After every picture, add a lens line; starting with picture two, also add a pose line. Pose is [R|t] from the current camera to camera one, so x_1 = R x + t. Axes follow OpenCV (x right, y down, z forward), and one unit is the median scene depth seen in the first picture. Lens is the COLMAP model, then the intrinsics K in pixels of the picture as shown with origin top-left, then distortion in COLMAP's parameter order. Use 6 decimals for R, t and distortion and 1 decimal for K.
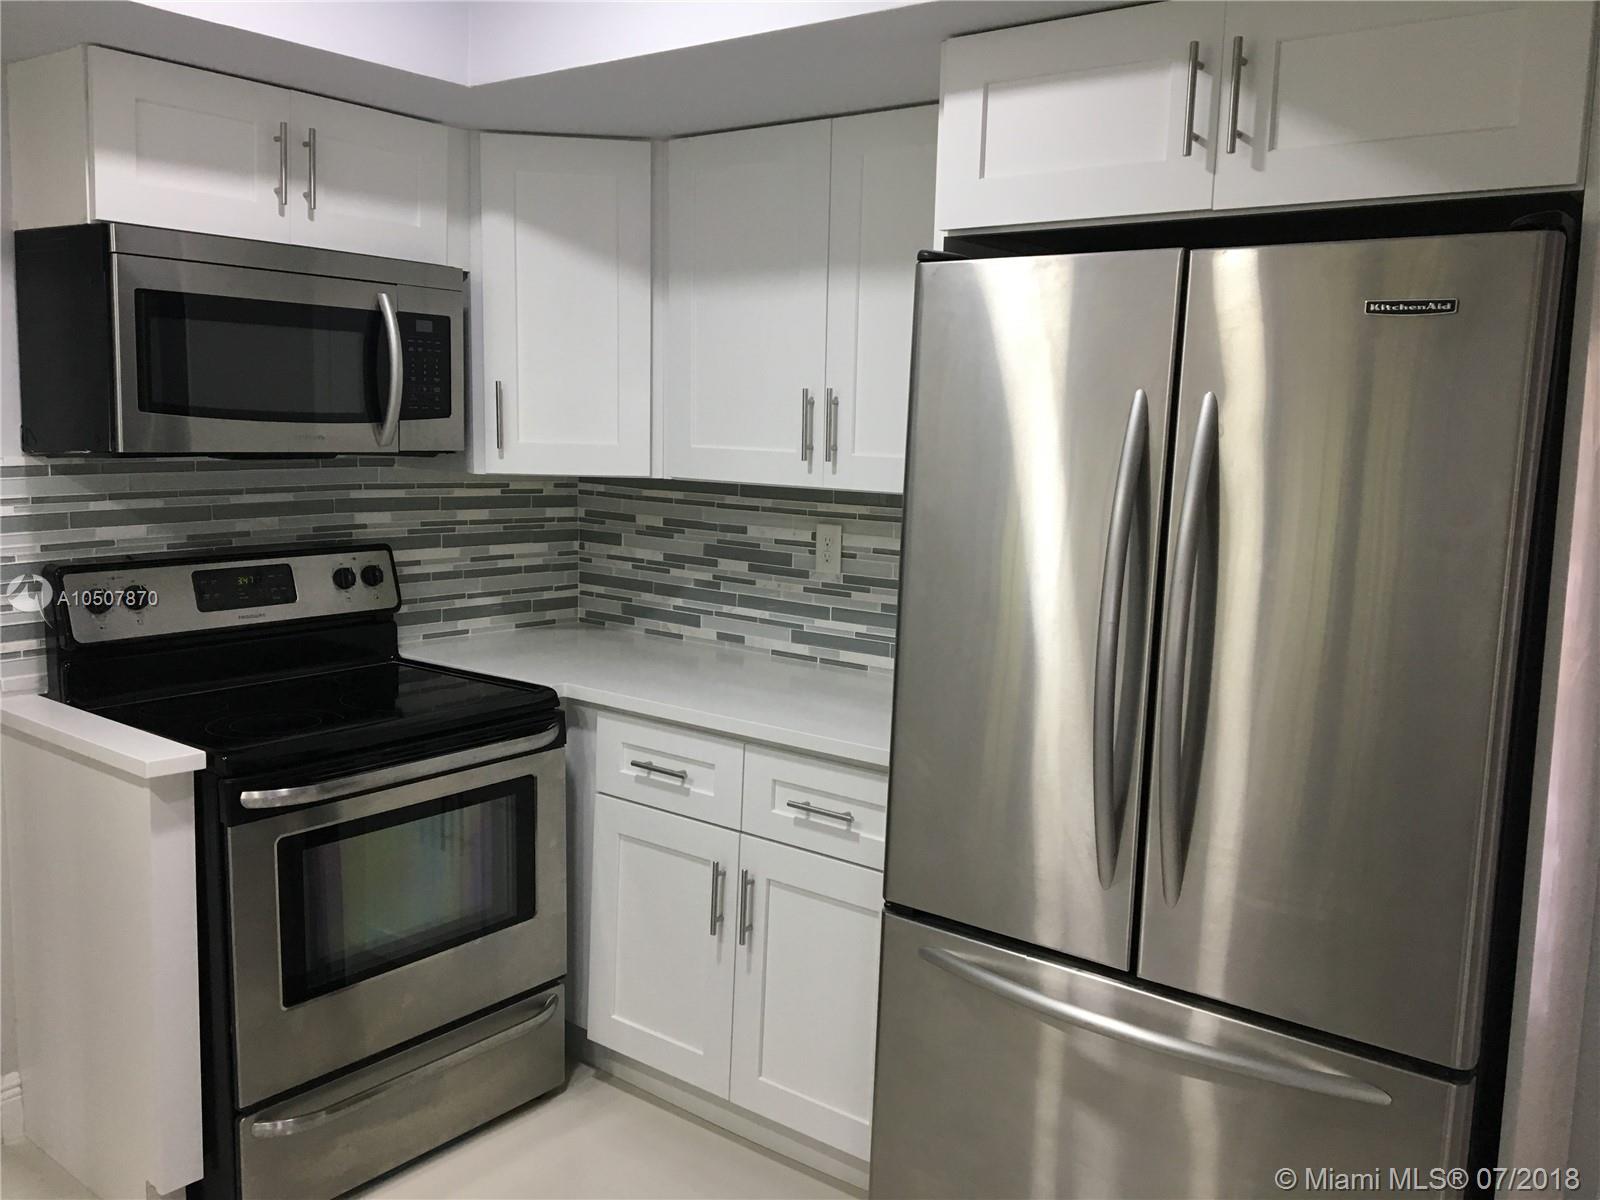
lens RADIAL K [[1342.5, 0, 800.0], [0, 1342.5, 600.0], [0, 0, 1]] dist [0.084944, -0.140441]
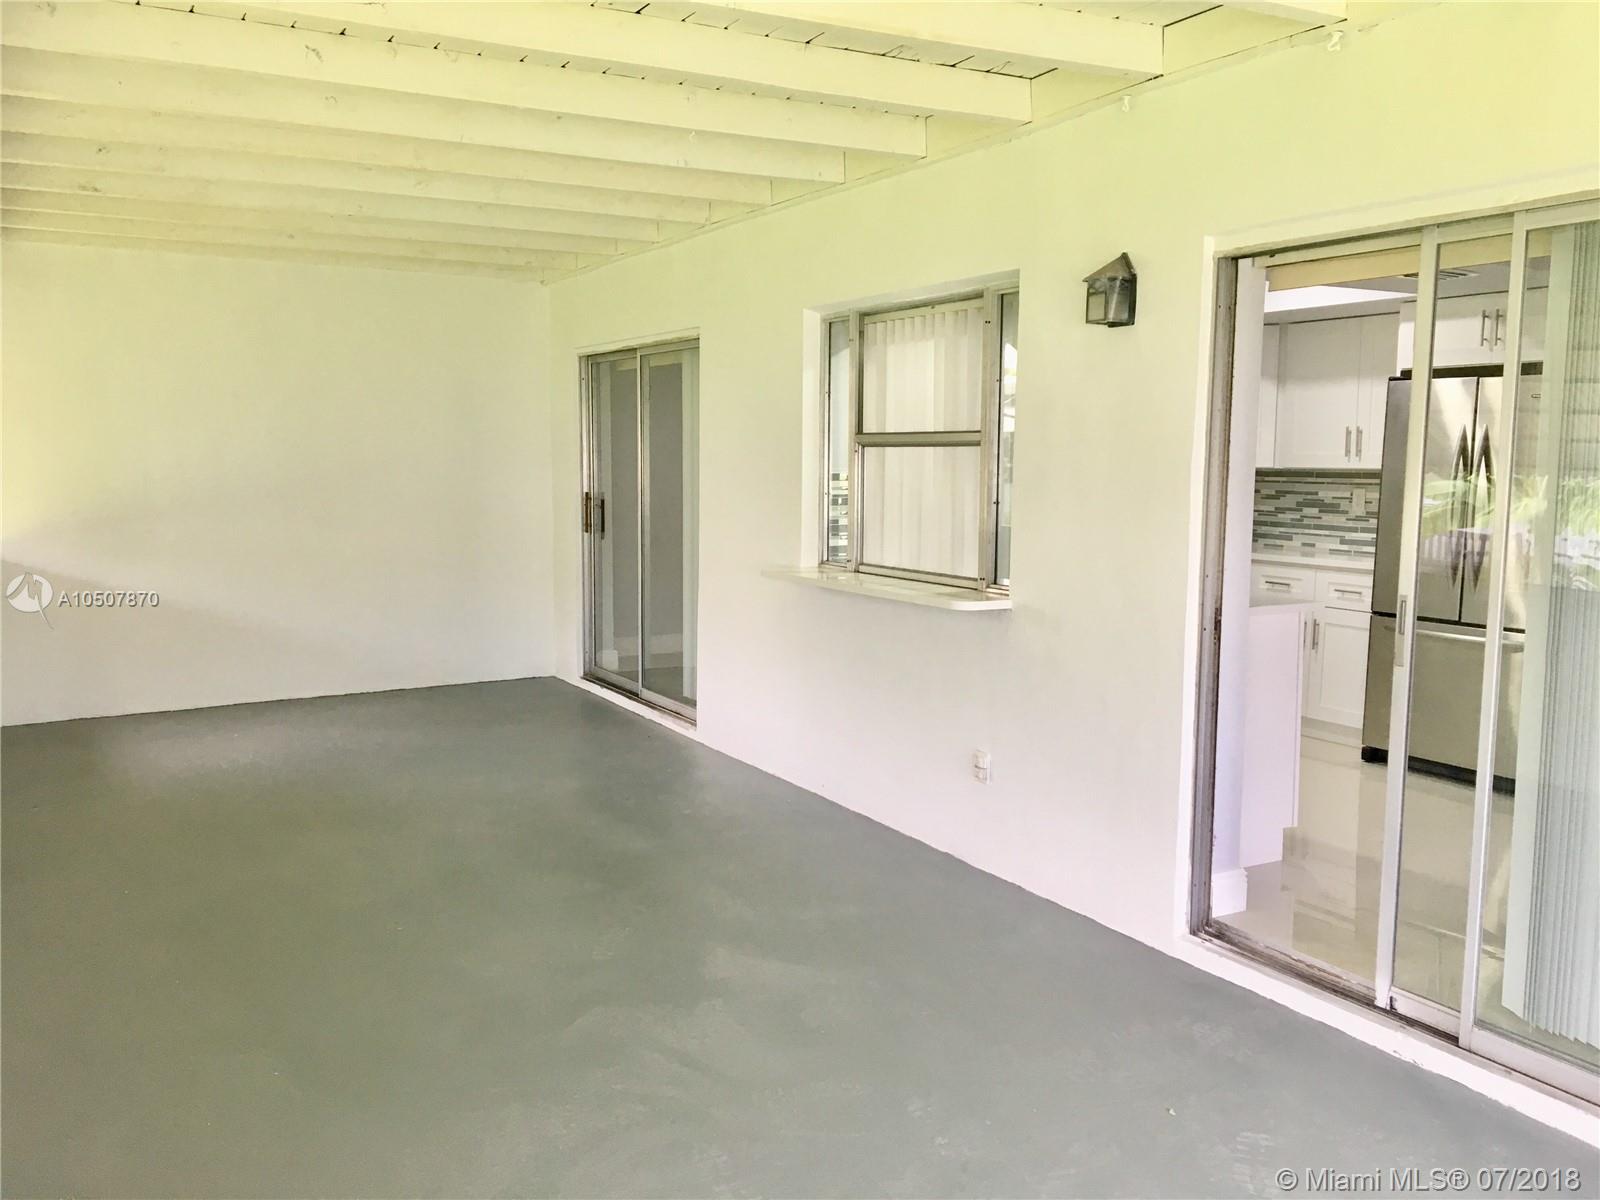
lens RADIAL K [[1342.5, 0, 800.0], [0, 1342.5, 600.0], [0, 0, 1]] dist [0.084944, -0.140441]
pose [[0.922368, 0.021742, -0.385700, 0.036771], [-0.036853, 0.998814, -0.031828, 0.222330], [0.384551, 0.043571, 0.922075, -1.337436]]
